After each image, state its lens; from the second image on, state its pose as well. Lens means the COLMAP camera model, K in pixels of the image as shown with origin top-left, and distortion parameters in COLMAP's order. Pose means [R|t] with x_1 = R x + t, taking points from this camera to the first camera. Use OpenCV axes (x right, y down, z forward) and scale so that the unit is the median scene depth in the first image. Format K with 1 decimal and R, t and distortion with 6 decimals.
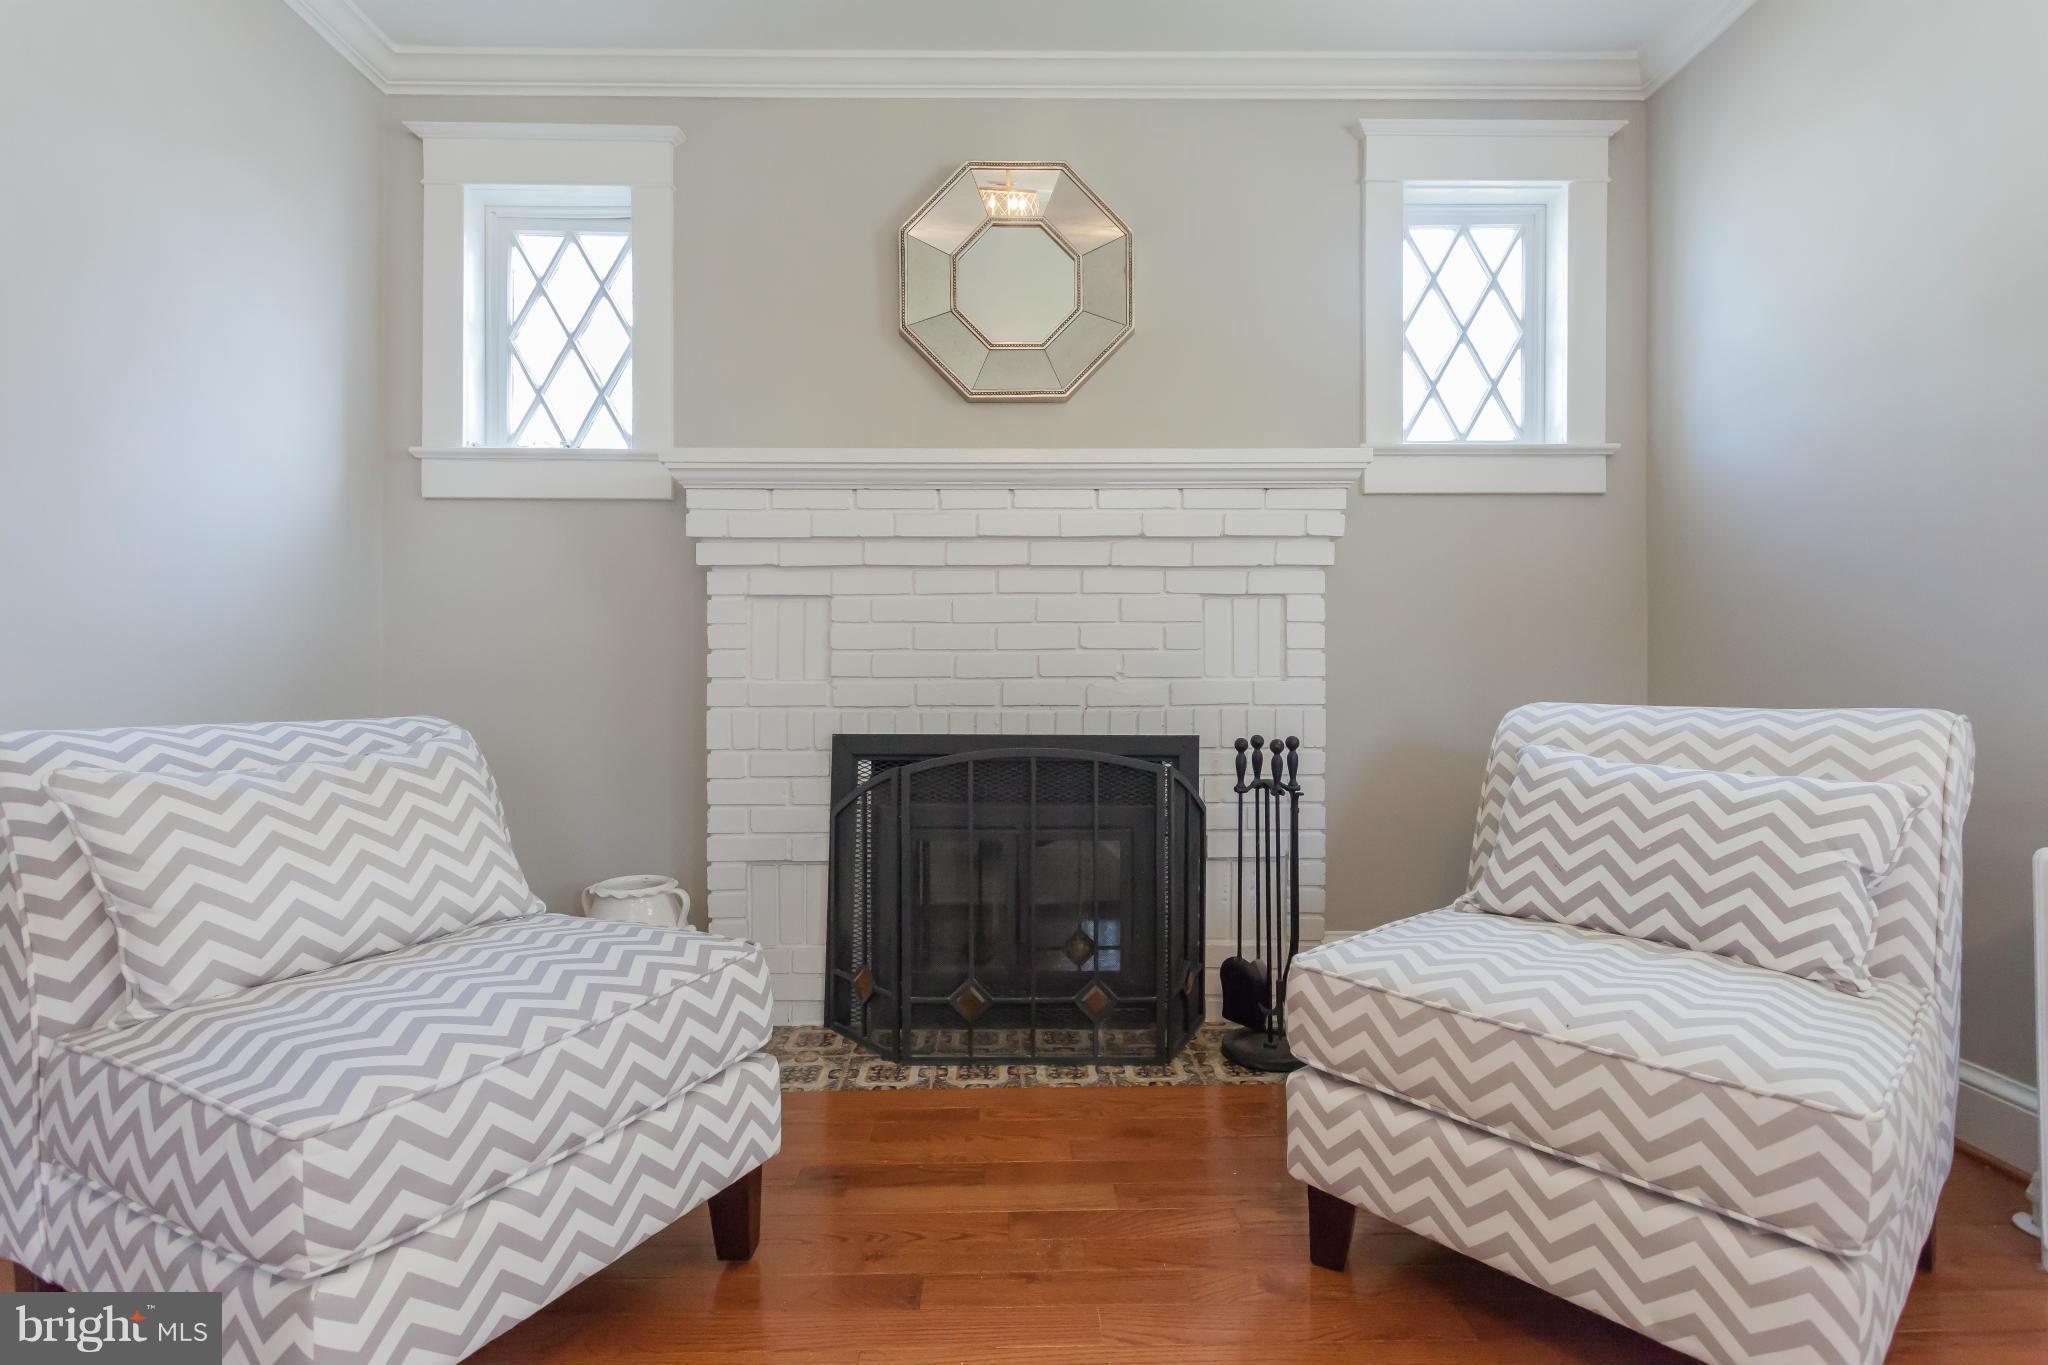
lens RADIAL K [[988.9, 0, 1051.2], [0, 988.9, 670.6], [0, 0, 1]] dist [0.007418, 0.000559]
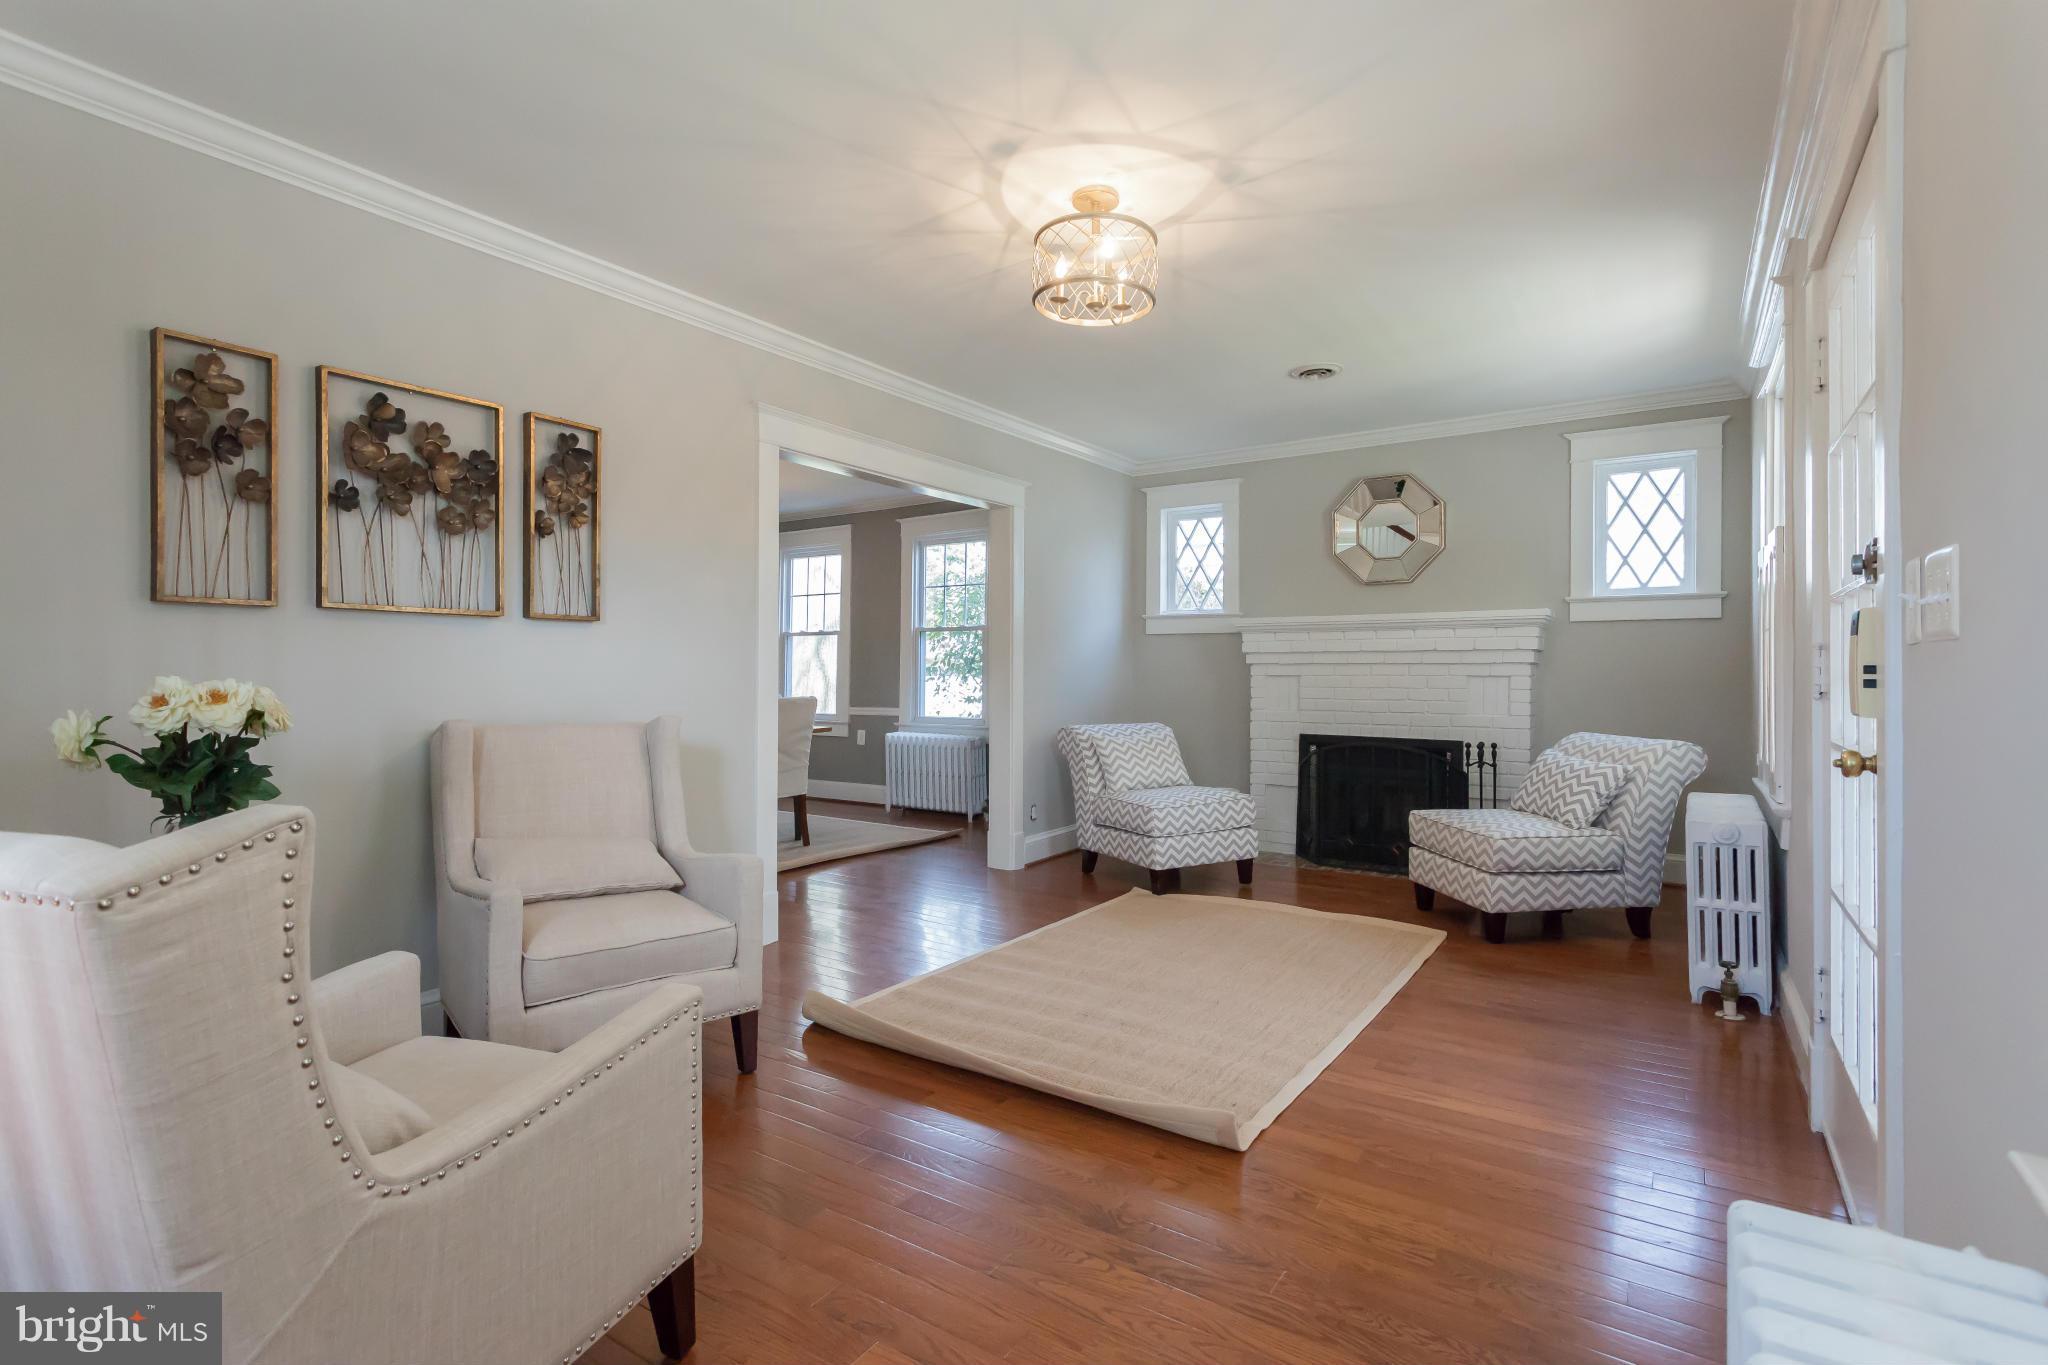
lens RADIAL K [[988.9, 0, 1021.6], [0, 988.9, 672.9], [0, 0, 1]] dist [0.007418, 0.000559]
pose [[0.811733, 0.002689, -0.584023, 0.628220], [0.000784, 0.999983, 0.005695, -0.096706], [0.584028, -0.005081, 0.811717, -1.331156]]
